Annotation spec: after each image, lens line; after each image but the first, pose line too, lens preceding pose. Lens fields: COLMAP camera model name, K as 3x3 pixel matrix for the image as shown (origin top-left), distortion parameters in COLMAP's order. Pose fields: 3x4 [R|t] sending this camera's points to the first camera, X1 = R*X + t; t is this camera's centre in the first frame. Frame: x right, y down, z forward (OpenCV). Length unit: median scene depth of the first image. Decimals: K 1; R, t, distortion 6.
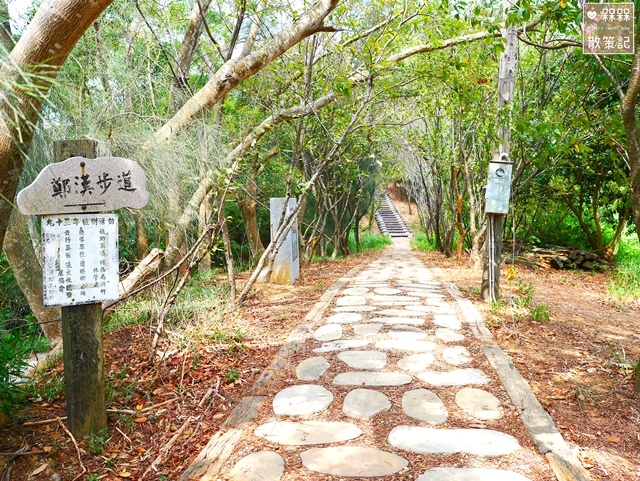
lens RADIAL K [[553.5, 0, 321.9], [0, 553.5, 240.8], [0, 0, 1]] dist [-0.020756, 0.012062]
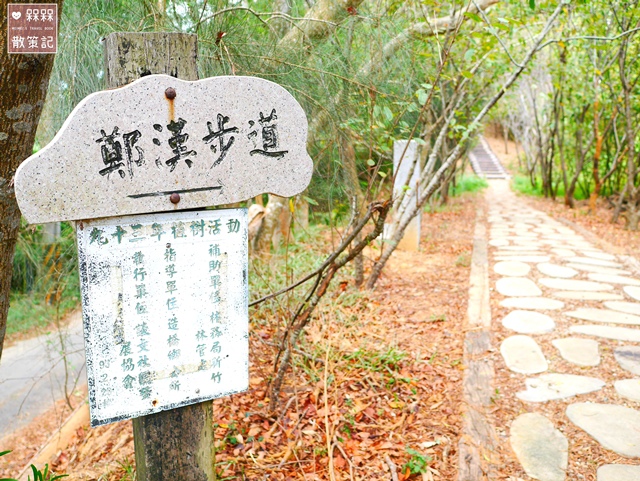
lens RADIAL K [[553.5, 0, 318.5], [0, 553.5, 241.4], [0, 0, 1]] dist [-0.020756, 0.012062]
pose [[0.989896, 0.033715, -0.137729, -0.260626], [-0.017519, 0.992959, 0.117155, -0.078274], [0.140709, -0.113558, 0.983517, 0.590142]]
